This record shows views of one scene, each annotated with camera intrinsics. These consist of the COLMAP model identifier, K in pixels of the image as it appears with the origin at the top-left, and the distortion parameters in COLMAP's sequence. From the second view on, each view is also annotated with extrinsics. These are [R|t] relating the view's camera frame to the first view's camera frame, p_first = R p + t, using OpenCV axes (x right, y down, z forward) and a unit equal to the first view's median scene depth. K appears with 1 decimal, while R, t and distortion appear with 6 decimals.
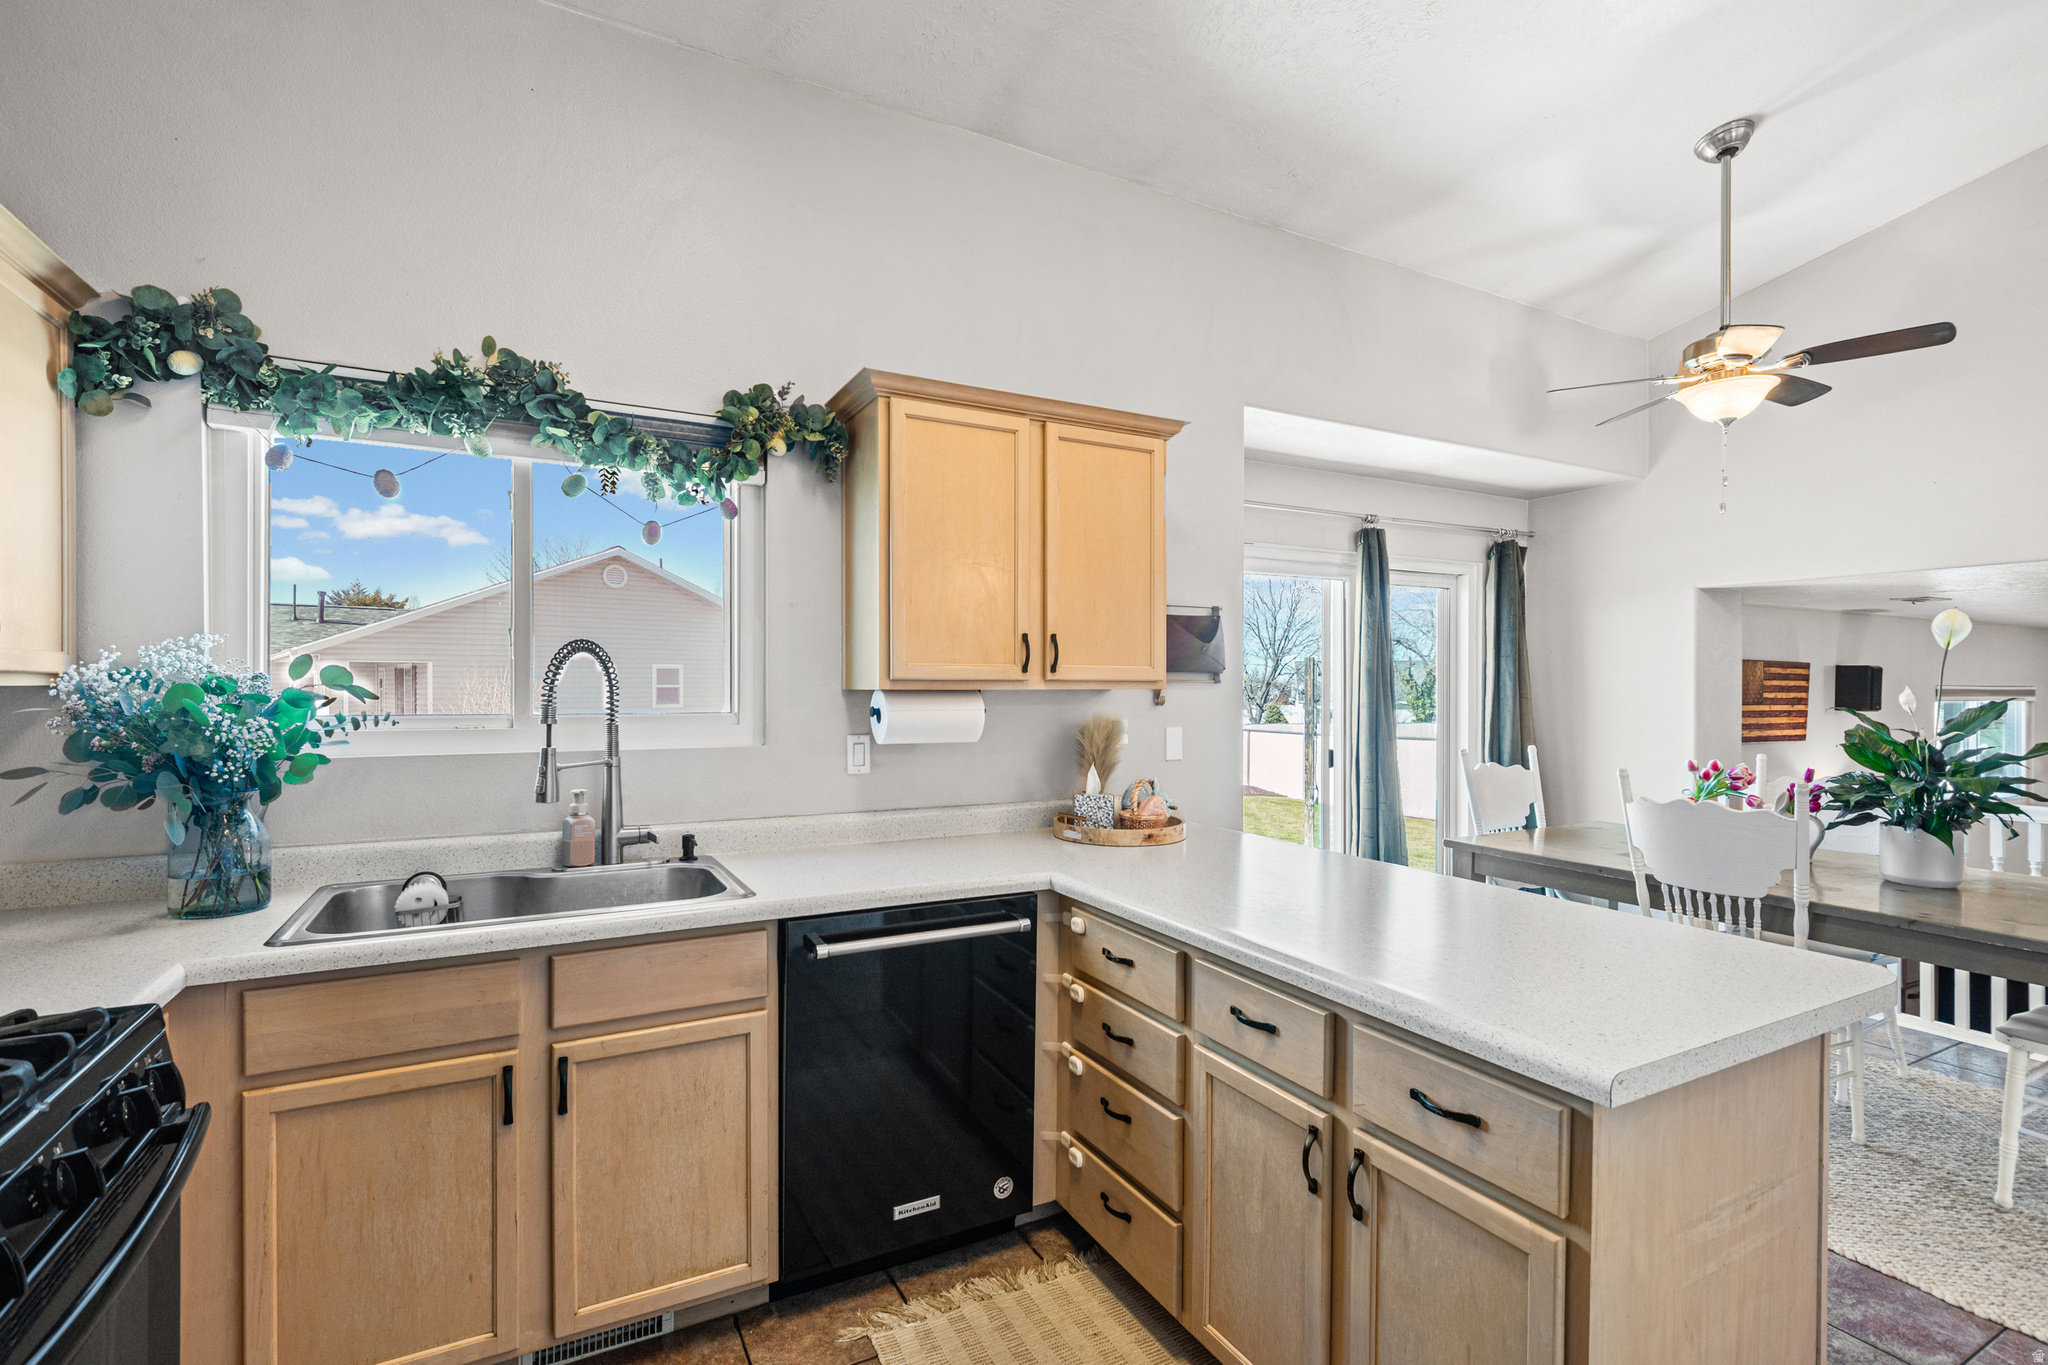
lens RADIAL K [[941.5, 0, 1031.0], [0, 941.5, 686.3], [0, 0, 1]] dist [-0.001650, 0.000376]
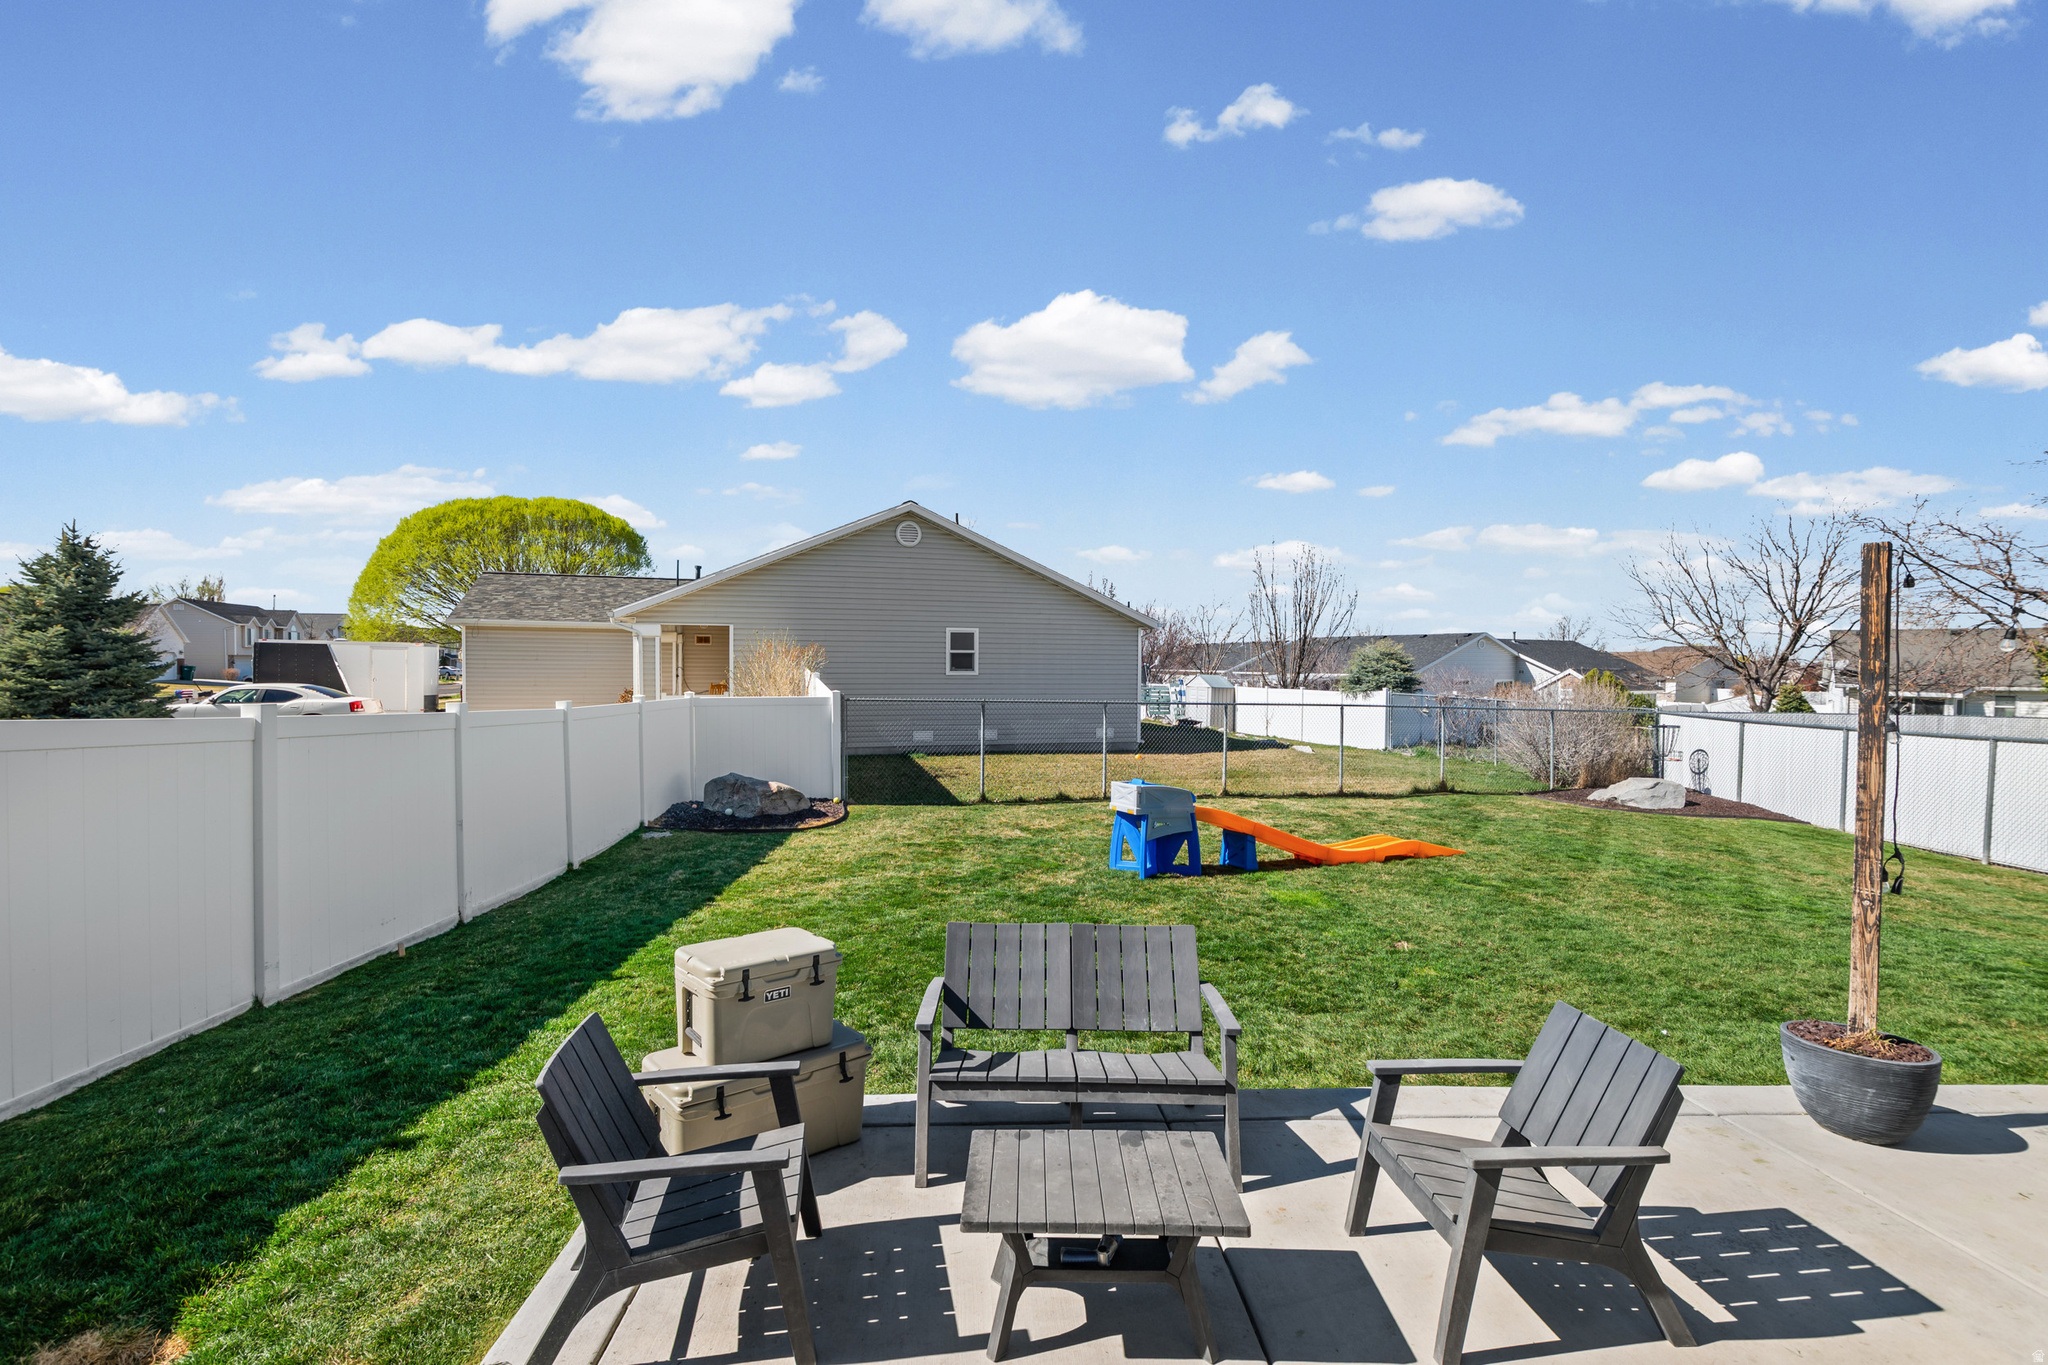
lens RADIAL K [[941.5, 0, 1021.6], [0, 941.5, 681.9], [0, 0, 1]] dist [-0.001650, 0.000376]
pose [[0.906358, 0.015280, -0.422234, 0.239871], [-0.007639, 0.999775, 0.019781, 0.046281], [0.422442, -0.014703, 0.906271, 0.854607]]
